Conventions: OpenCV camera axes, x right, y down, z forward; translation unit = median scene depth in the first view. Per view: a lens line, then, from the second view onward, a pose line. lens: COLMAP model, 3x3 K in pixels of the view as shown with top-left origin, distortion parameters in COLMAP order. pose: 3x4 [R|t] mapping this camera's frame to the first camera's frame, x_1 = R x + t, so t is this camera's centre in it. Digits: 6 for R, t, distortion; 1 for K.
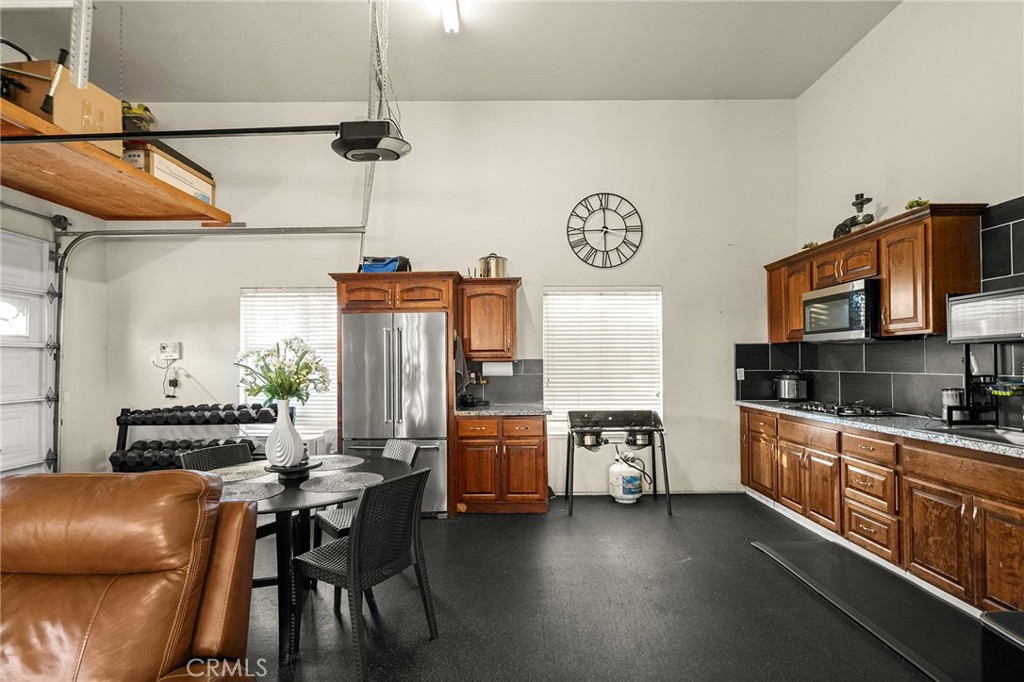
lens RADIAL K [[491.7, 0, 514.8], [0, 491.7, 354.5], [0, 0, 1]] dist [-0.010805, 0.003460]
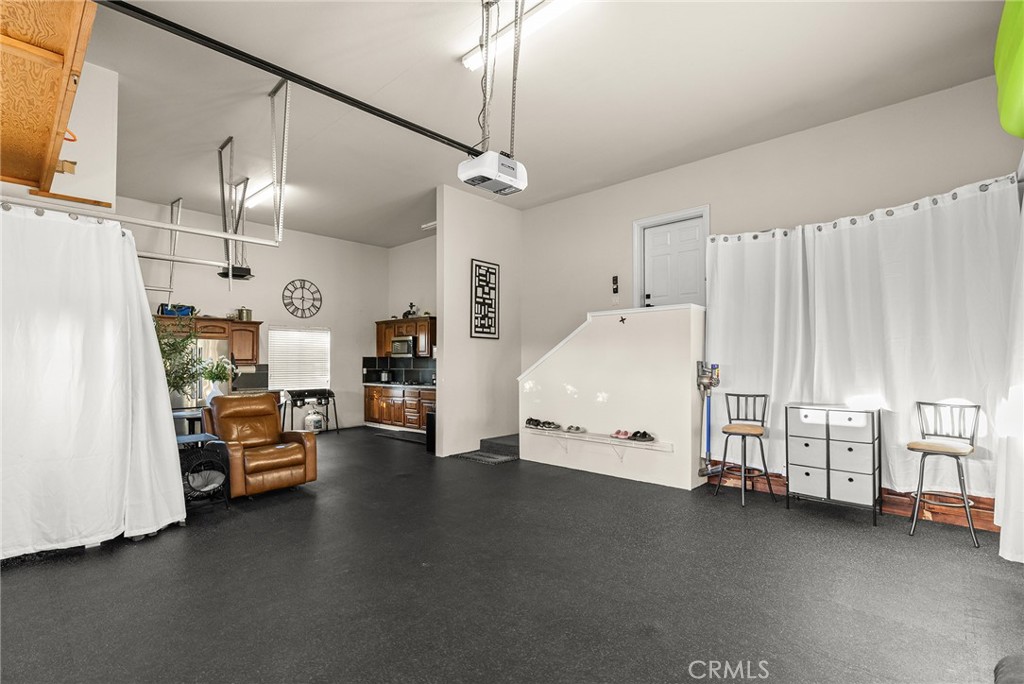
lens RADIAL K [[466.0, 0, 513.1], [0, 466.0, 352.7], [0, 0, 1]] dist [0.002626, -0.000024]
pose [[0.683981, 0.017568, 0.729289, -0.671885], [-0.010876, 0.999844, -0.013886, -0.021582], [-0.729419, 0.001566, 0.684065, -1.003828]]
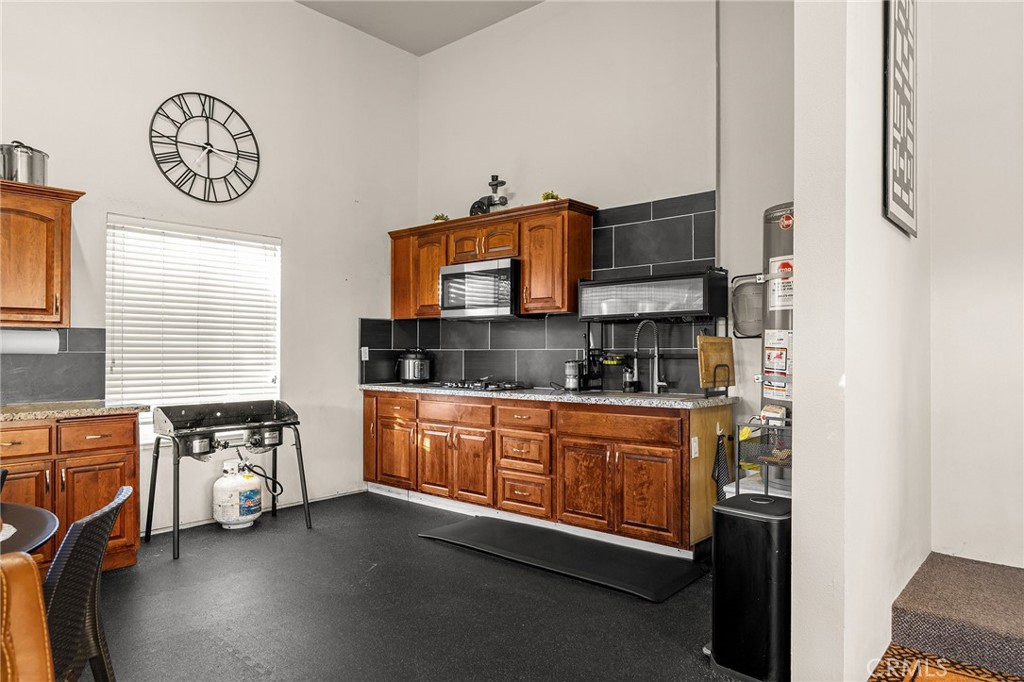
lens RADIAL K [[639.8, 0, 513.2], [0, 639.8, 345.1], [0, 0, 1]] dist [-0.005358, 0.004958]
pose [[0.657760, 0.014659, 0.753085, -0.239794], [-0.016754, 0.999848, -0.004829, 0.029234], [-0.753041, -0.009441, 0.657906, 0.073637]]
